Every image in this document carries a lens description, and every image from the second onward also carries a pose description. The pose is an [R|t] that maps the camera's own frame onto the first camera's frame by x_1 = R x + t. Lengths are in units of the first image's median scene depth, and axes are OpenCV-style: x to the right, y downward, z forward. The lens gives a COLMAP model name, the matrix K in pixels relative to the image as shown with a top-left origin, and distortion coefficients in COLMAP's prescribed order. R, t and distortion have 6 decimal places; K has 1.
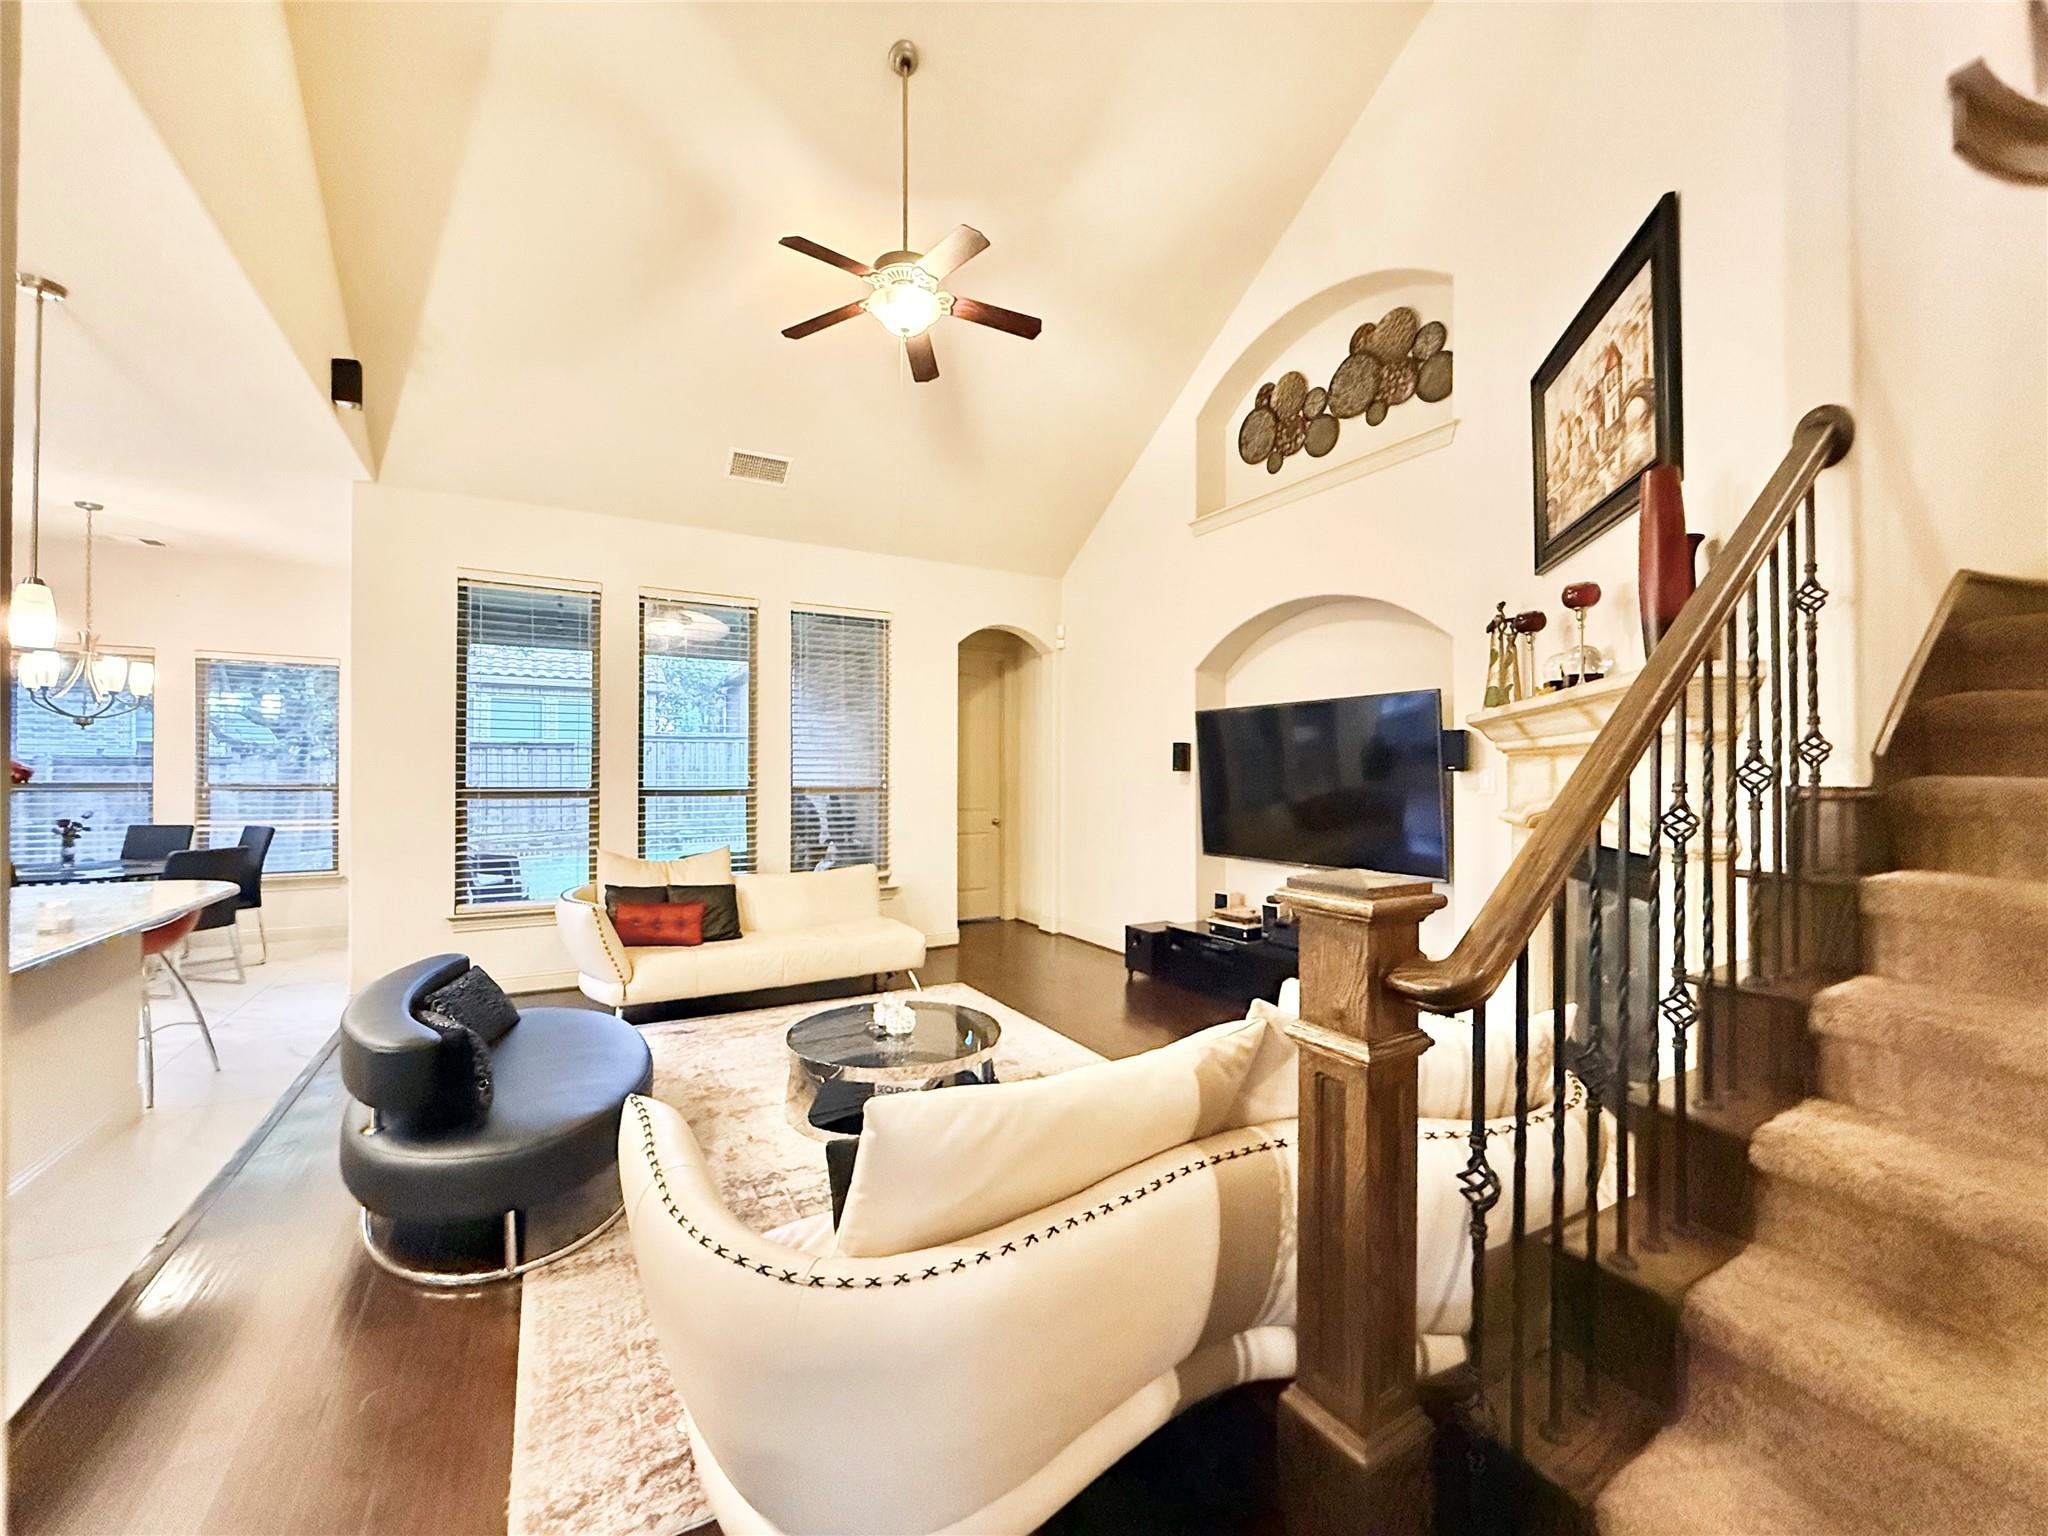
lens RADIAL K [[816.5, 0, 1024.1], [0, 816.5, 767.3], [0, 0, 1]] dist [-0.001333, 0.000500]
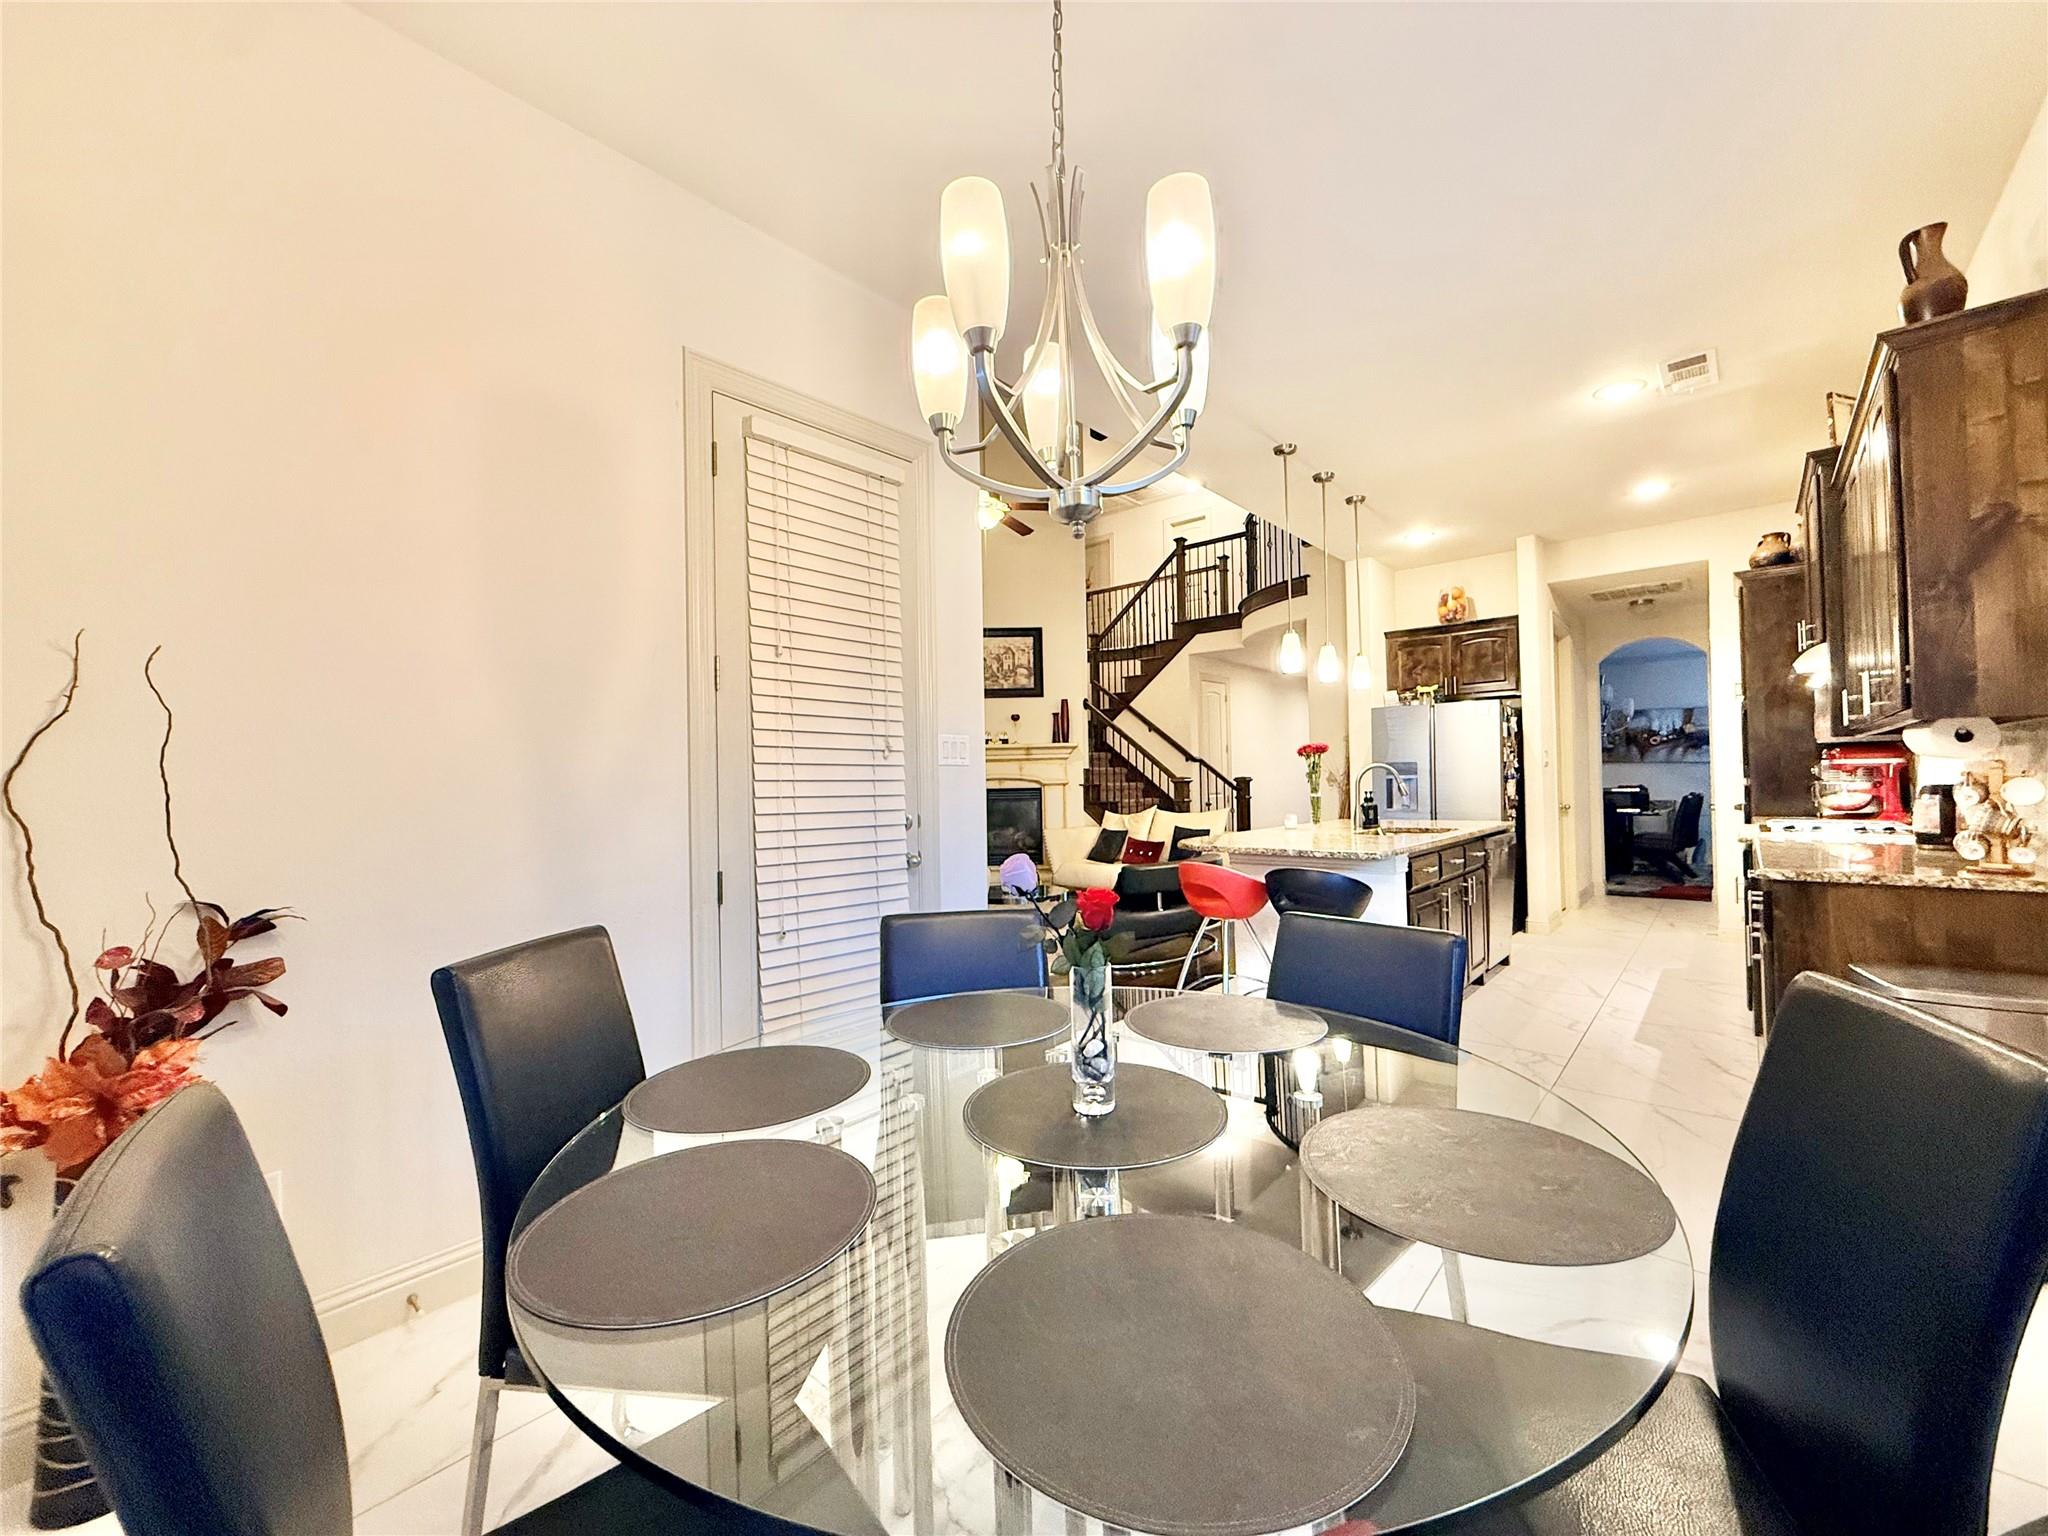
lens RADIAL K [[816.5, 0, 1028.9], [0, 816.5, 773.9], [0, 0, 1]] dist [-0.001333, 0.000500]
pose [[-0.328408, 0.013206, 0.944444, -1.194666], [0.011404, 0.999885, -0.010016, 0.031231], [-0.944467, 0.007481, -0.328521, 0.938180]]
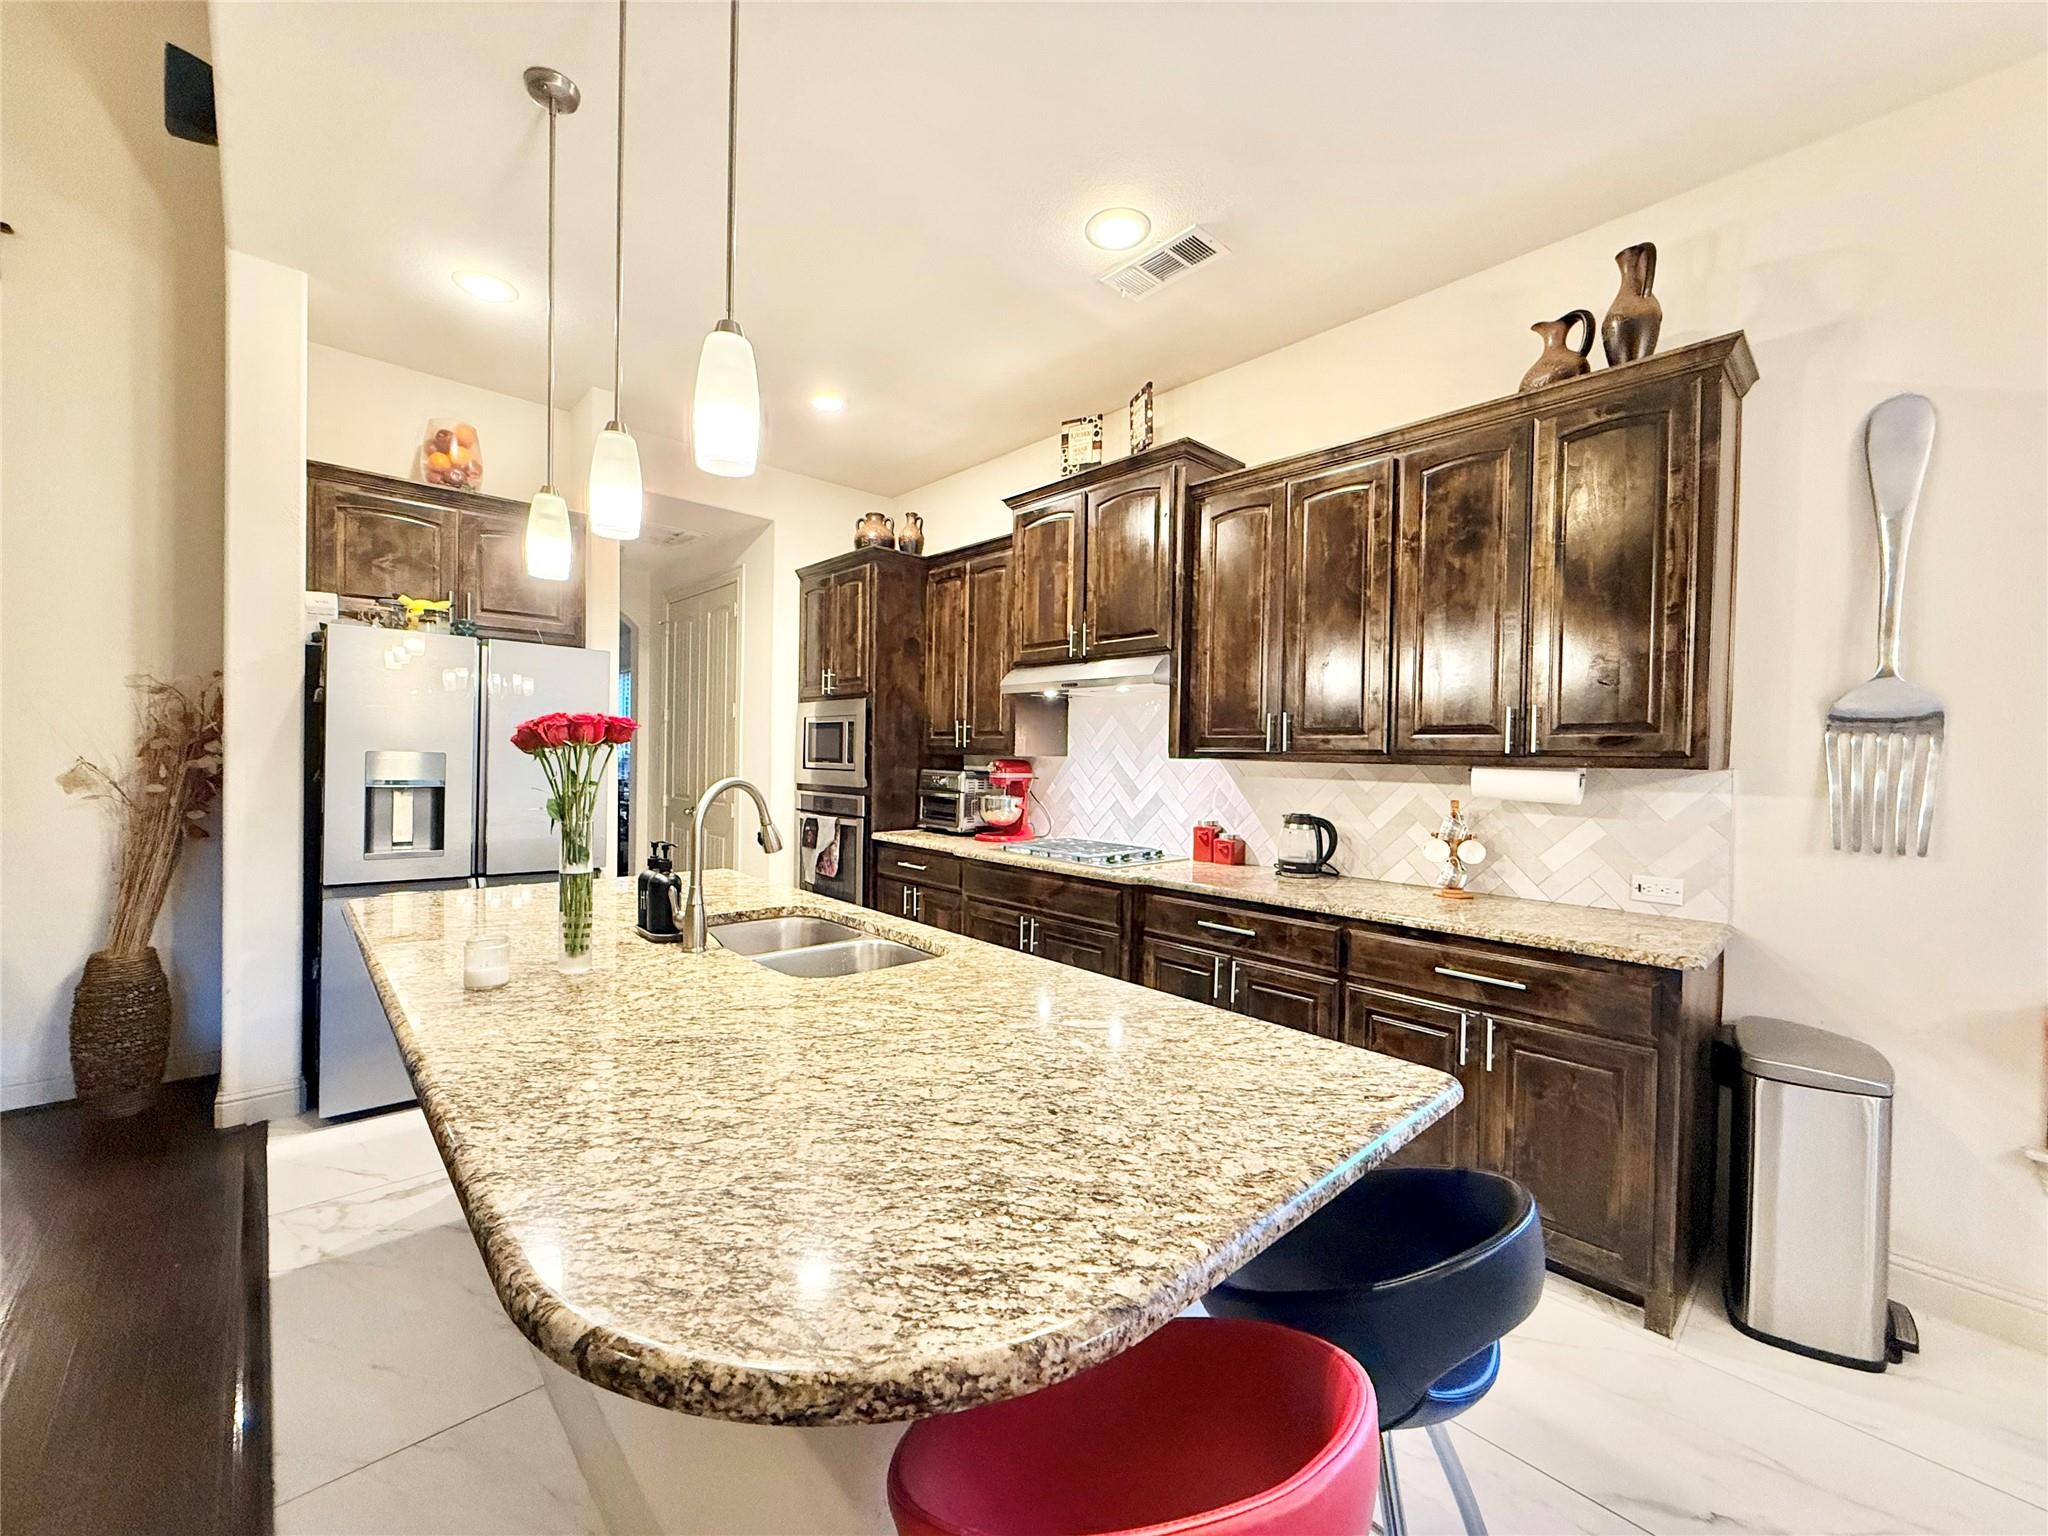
lens RADIAL K [[816.5, 0, 1024.1], [0, 816.5, 768.3], [0, 0, 1]] dist [-0.001333, 0.000500]
pose [[-0.973818, -0.019286, -0.226507, -0.586153], [-0.022066, 0.999709, 0.009746, 0.007100], [0.226253, 0.014489, -0.973961, 0.688558]]
